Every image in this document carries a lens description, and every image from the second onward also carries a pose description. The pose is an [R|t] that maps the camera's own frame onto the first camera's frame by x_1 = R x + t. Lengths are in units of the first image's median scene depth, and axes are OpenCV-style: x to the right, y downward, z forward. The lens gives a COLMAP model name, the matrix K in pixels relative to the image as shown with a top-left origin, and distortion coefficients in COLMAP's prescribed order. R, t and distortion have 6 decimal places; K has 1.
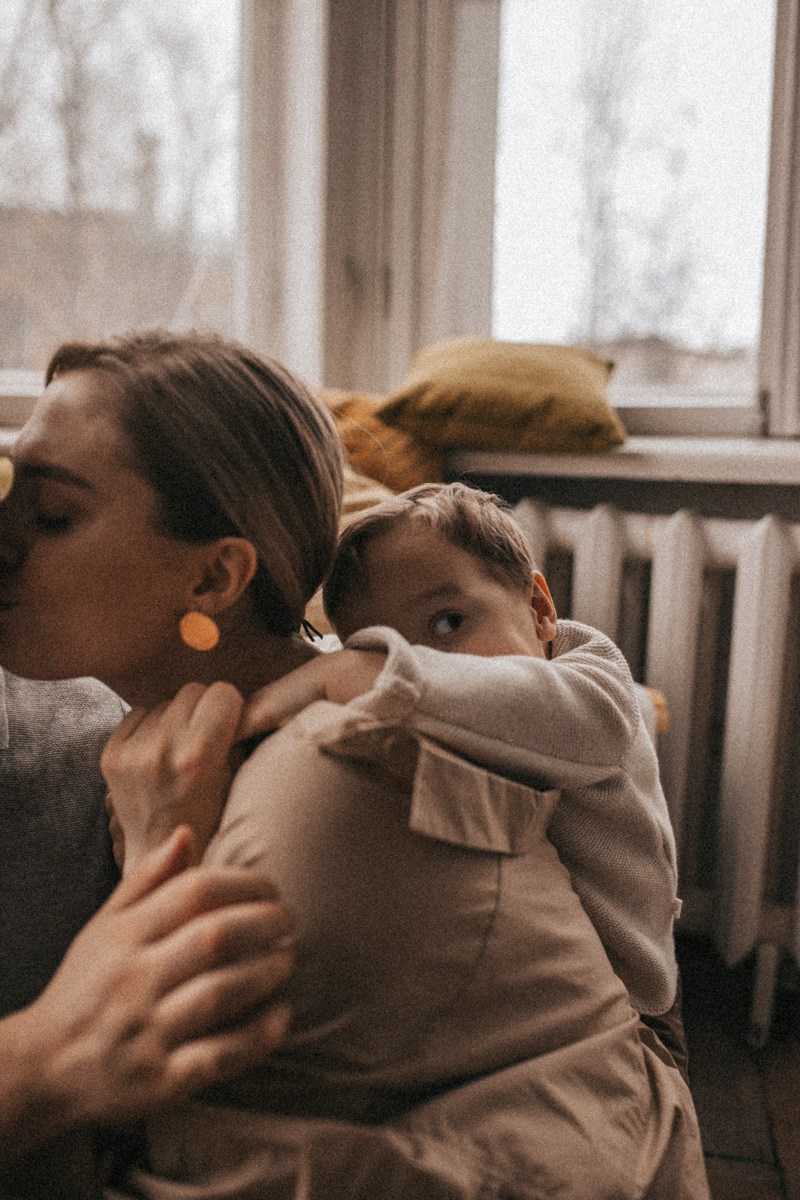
lens RADIAL K [[1133.4, 0, 400.0], [0, 1133.4, 600.0], [0, 0, 1]] dist [-0.055187, -0.004840]
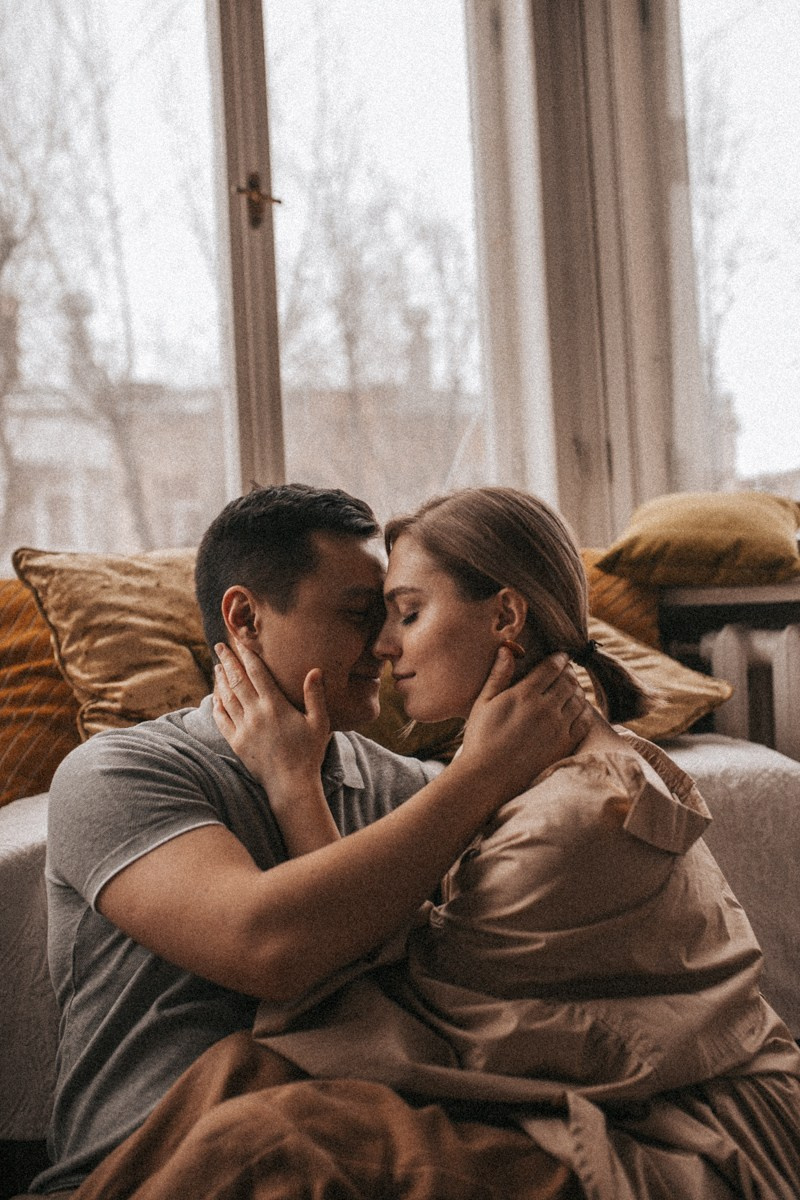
lens RADIAL K [[1133.4, 0, 400.0], [0, 1133.4, 600.0], [0, 0, 1]] dist [-0.055187, -0.004840]
pose [[0.966505, -0.076300, -0.245044, 0.069924], [0.045555, 0.990627, -0.128774, 0.025257], [0.252573, 0.113298, 0.960922, -0.250492]]
